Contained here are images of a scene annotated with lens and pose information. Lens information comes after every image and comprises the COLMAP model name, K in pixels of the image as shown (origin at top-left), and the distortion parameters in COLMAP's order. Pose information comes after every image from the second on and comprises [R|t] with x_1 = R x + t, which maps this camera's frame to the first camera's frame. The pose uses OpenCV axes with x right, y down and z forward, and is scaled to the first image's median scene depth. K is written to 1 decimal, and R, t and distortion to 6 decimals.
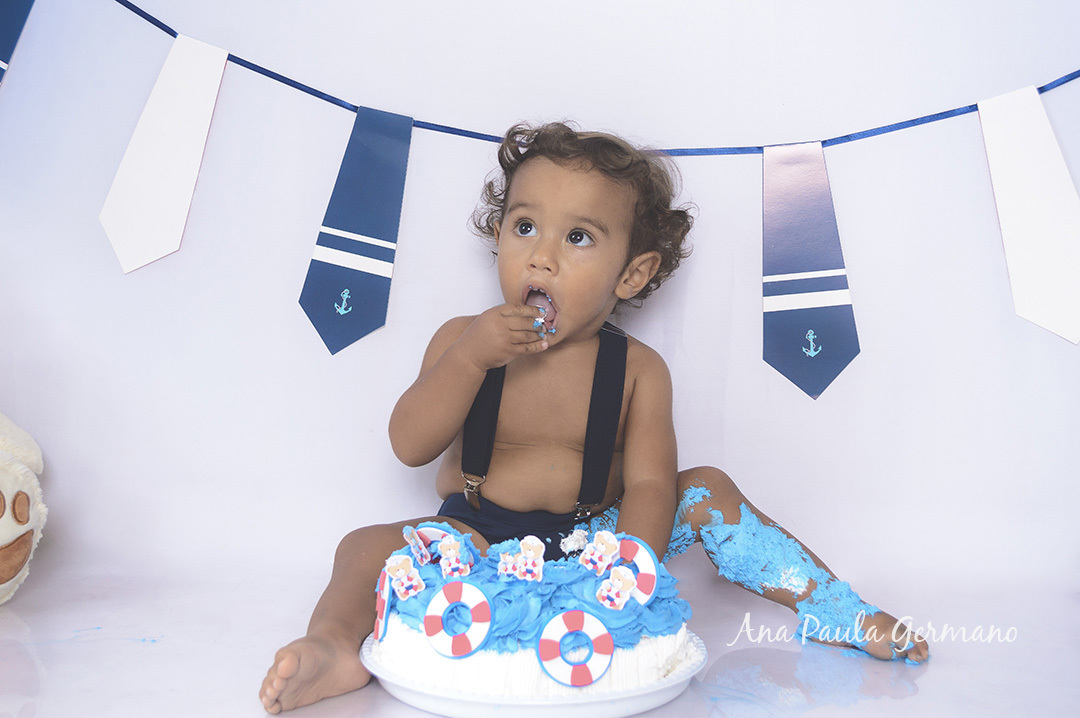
lens RADIAL K [[1467.5, 0, 540.0], [0, 1467.5, 359.0], [0, 0, 1]] dist [-0.009880, -0.050378]
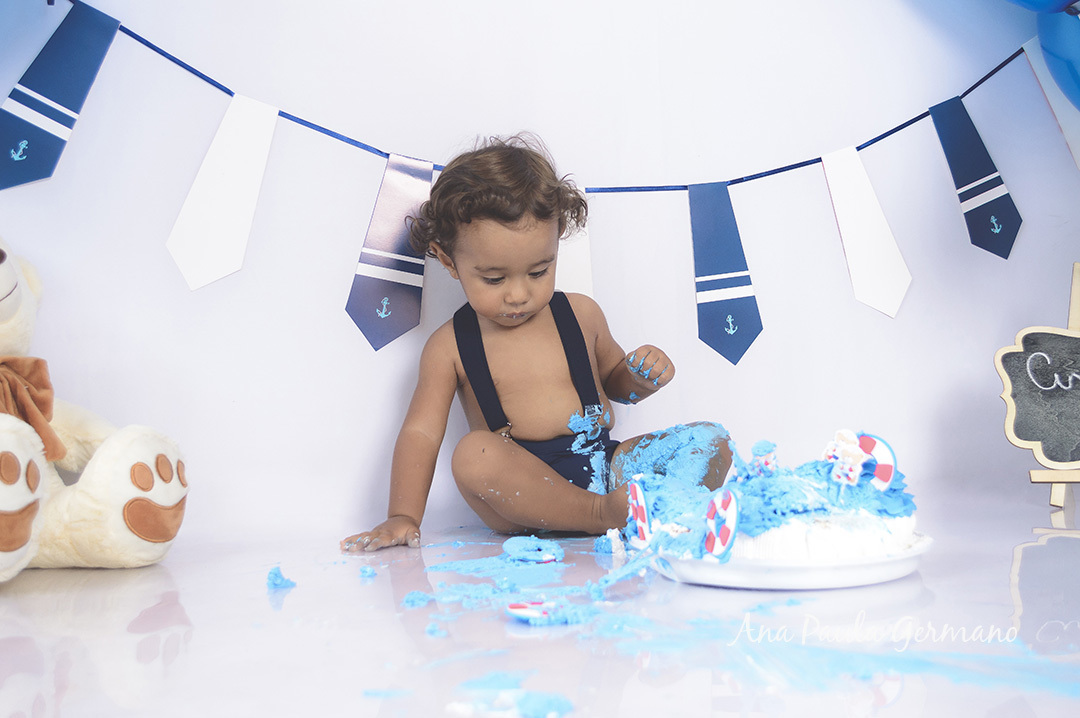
lens RADIAL K [[1224.5, 0, 564.7], [0, 1224.5, 341.8], [0, 0, 1]] dist [-0.053303, -0.010740]
pose [[0.924701, -0.034634, 0.379115, -0.399903], [0.076851, 0.992333, -0.096793, 0.105442], [-0.372856, 0.118640, 0.920273, -0.006125]]
